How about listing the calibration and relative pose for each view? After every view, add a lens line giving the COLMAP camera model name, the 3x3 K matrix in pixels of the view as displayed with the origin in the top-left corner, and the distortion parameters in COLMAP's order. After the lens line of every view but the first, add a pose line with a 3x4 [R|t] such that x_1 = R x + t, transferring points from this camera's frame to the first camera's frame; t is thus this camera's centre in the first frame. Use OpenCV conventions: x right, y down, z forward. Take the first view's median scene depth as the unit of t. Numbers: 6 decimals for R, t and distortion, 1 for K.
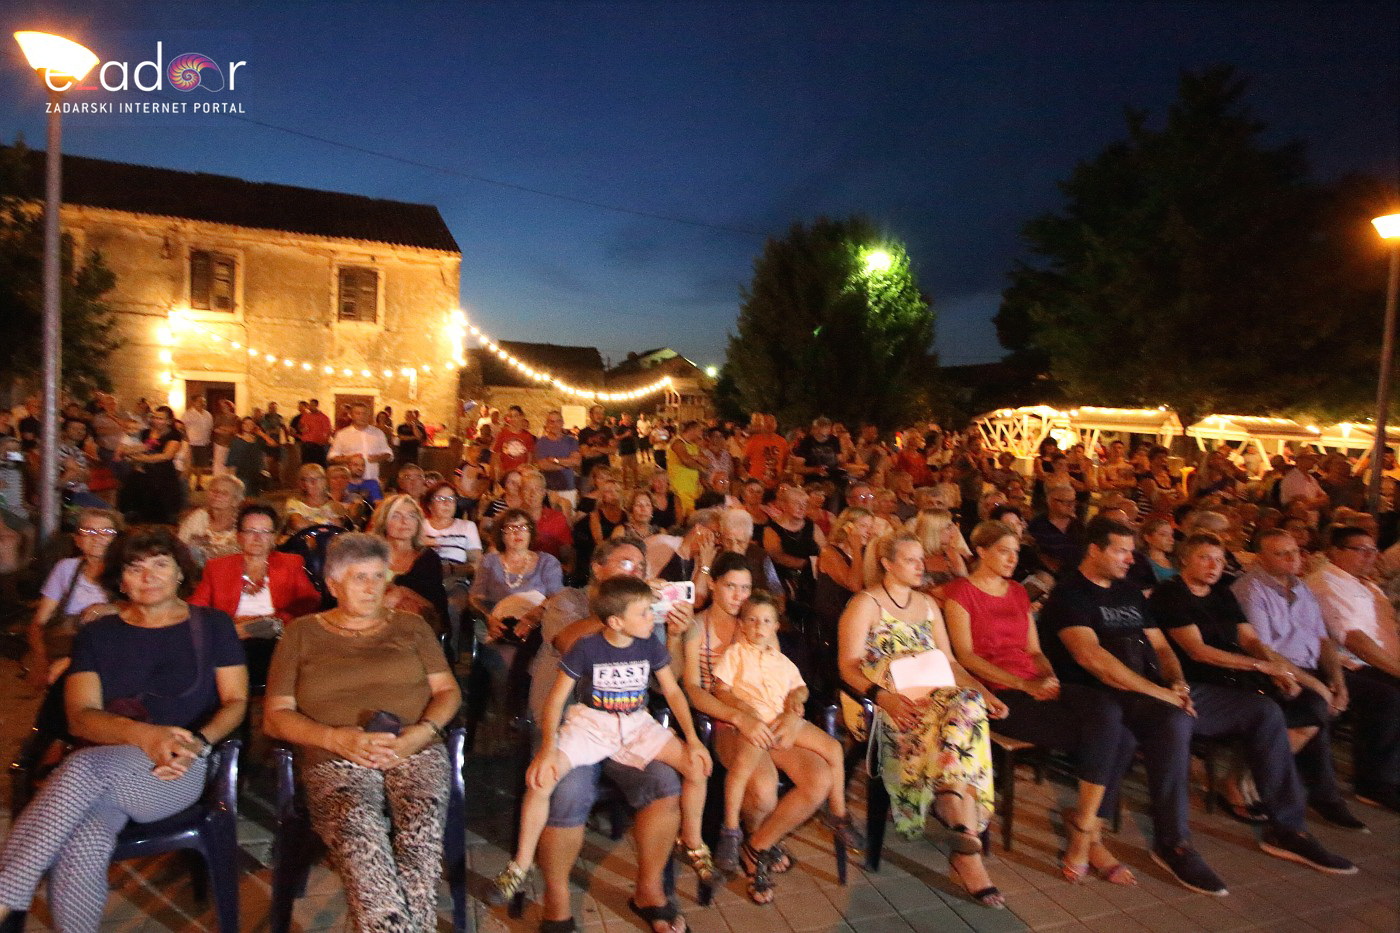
lens RADIAL K [[795.8, 0, 703.2], [0, 795.8, 459.0], [0, 0, 1]] dist [0.000950, -0.007651]
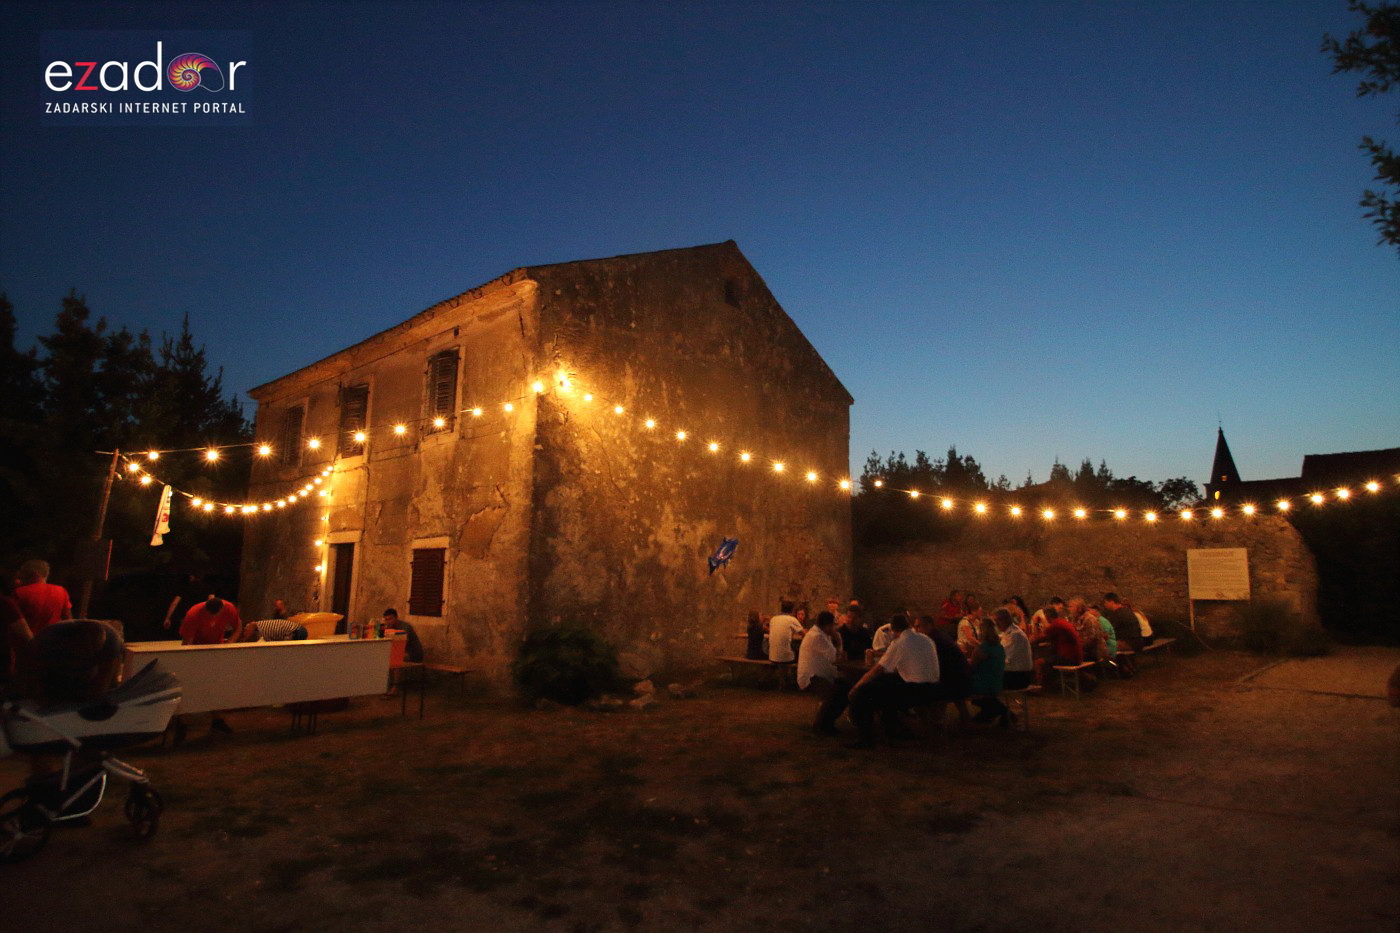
lens RADIAL K [[704.1, 0, 702.0], [0, 704.1, 467.8], [0, 0, 1]] dist [-0.004110, -0.000496]
pose [[0.399237, -0.175037, -0.899984, 0.149723], [-0.028114, 0.978808, -0.202840, -0.037871], [0.916417, 0.106284, 0.385856, 0.979887]]
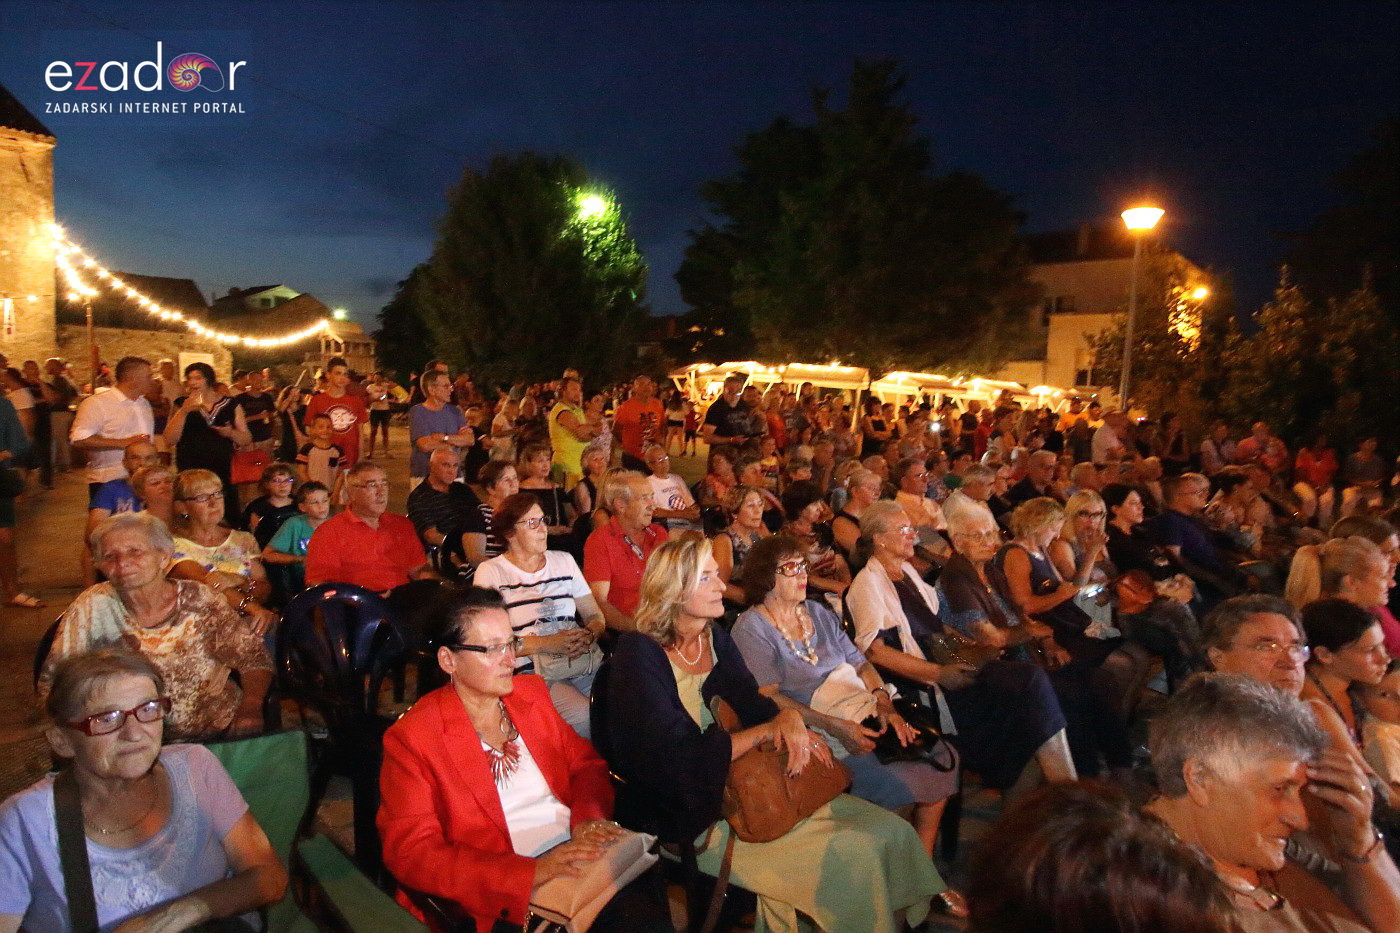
lens RADIAL K [[795.8, 0, 698.4], [0, 795.8, 457.0], [0, 0, 1]] dist [0.000950, -0.007651]
pose [[0.895522, -0.040469, 0.443174, -0.117727], [0.013792, 0.997902, 0.063256, -0.009507], [-0.444804, -0.050535, 0.894201, 0.092906]]
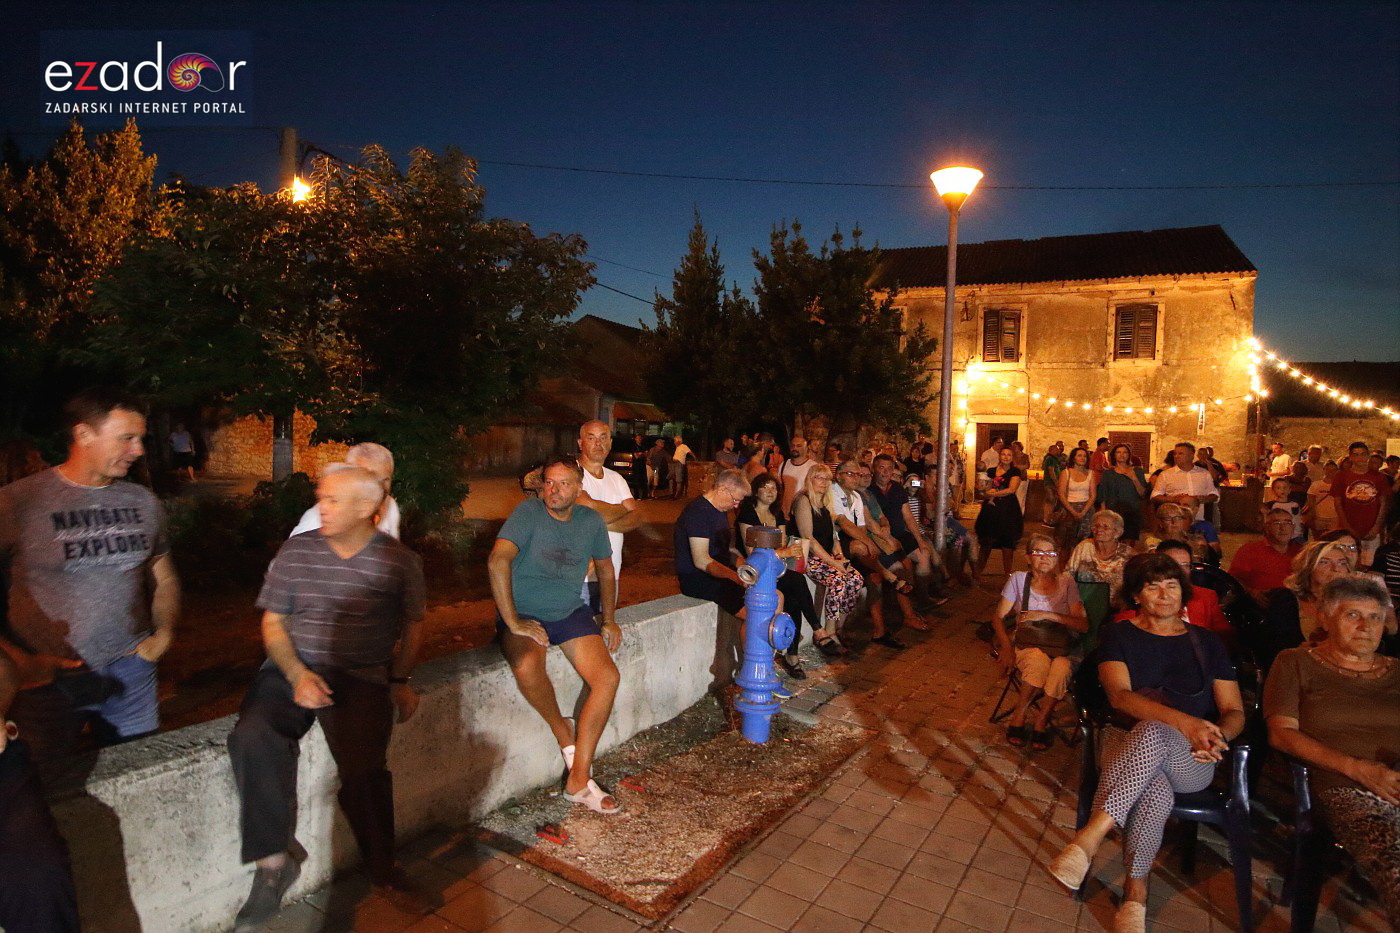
lens RADIAL K [[795.8, 0, 704.4], [0, 795.8, 466.8], [0, 0, 1]] dist [0.000950, -0.007651]
pose [[0.646736, 0.006698, -0.762685, -0.024788], [-0.033826, 0.999229, -0.019908, -0.000213], [0.761964, 0.038674, 0.646464, -0.041521]]
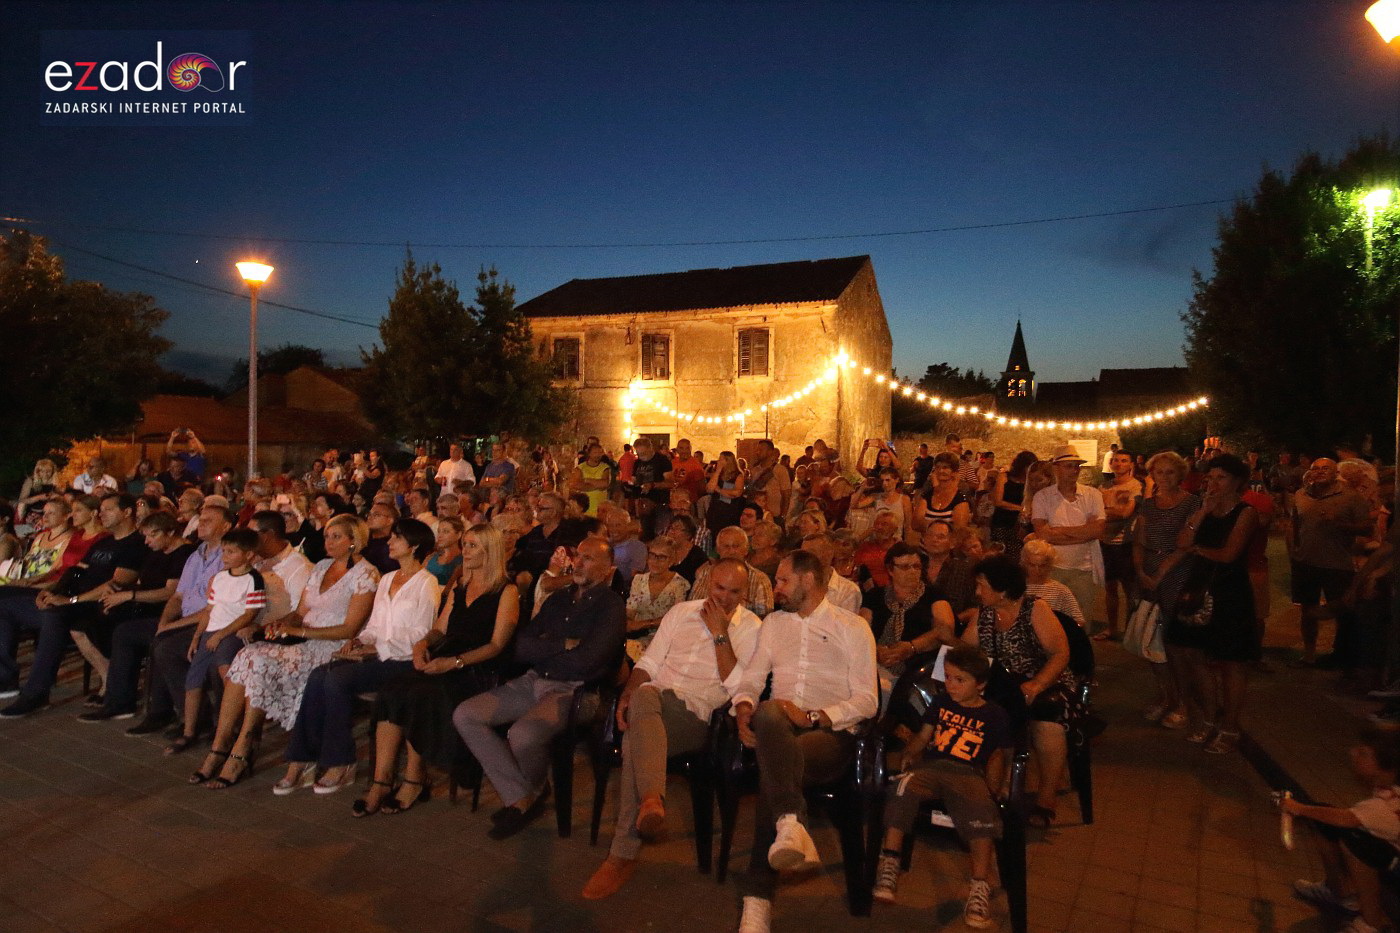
lens RADIAL K [[855.8, 0, 706.1], [0, 855.8, 459.8], [0, 0, 1]] dist [0.009173, -0.011155]
pose [[0.668215, -0.031368, -0.743306, 0.433534], [-0.011519, 0.998555, -0.052494, 0.014427], [0.743879, 0.043639, 0.666888, 0.132163]]
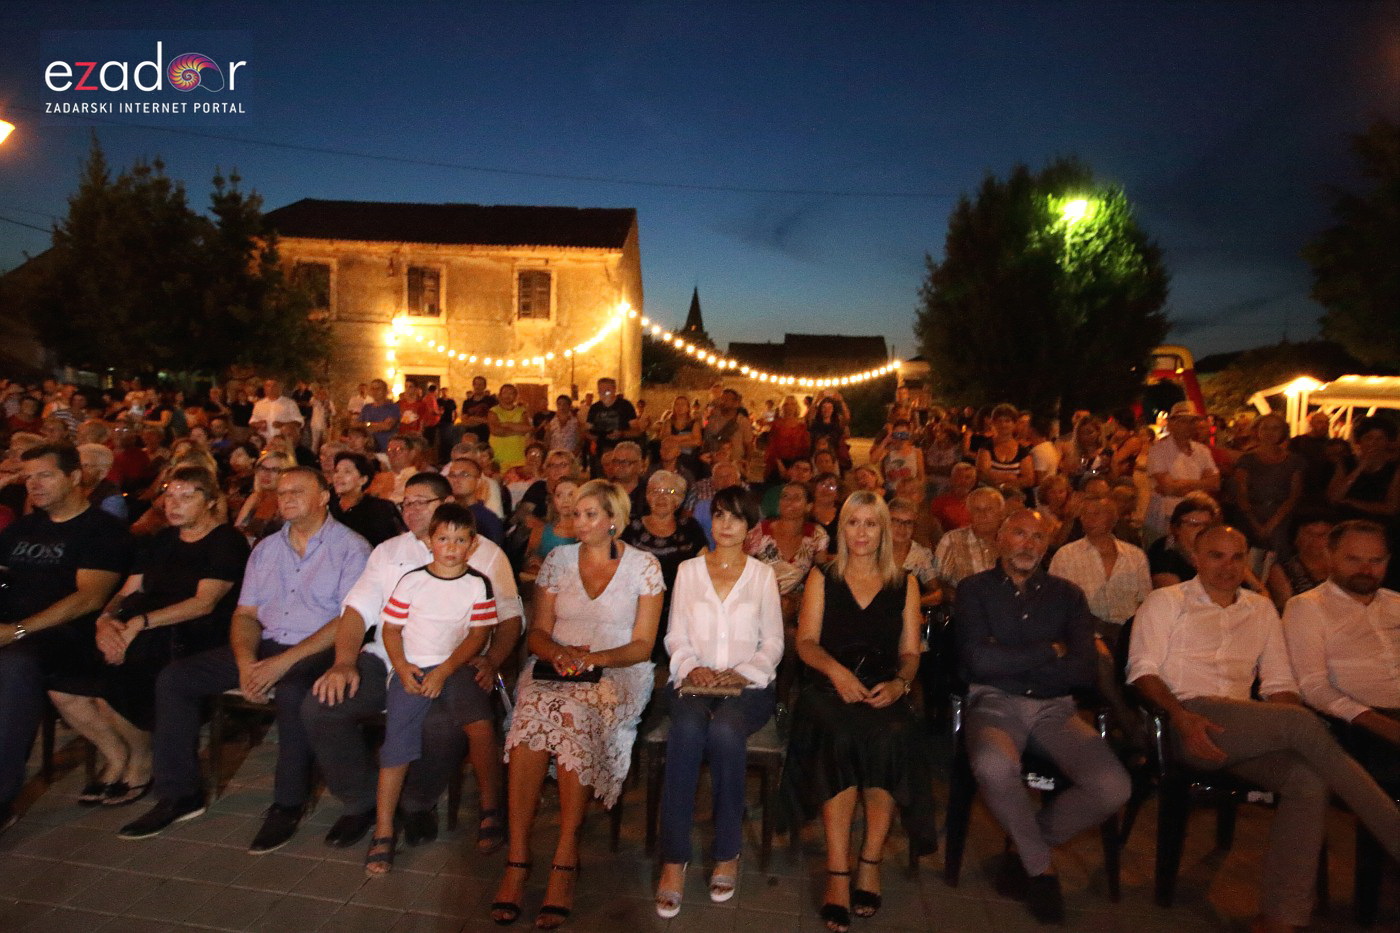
lens RADIAL K [[795.8, 0, 703.8], [0, 795.8, 460.4], [0, 0, 1]] dist [0.000950, -0.007651]
pose [[0.900040, 0.017355, -0.435462, 0.276491], [-0.014201, 0.999844, 0.010497, 0.012700], [0.435576, -0.003263, 0.900146, 0.089663]]
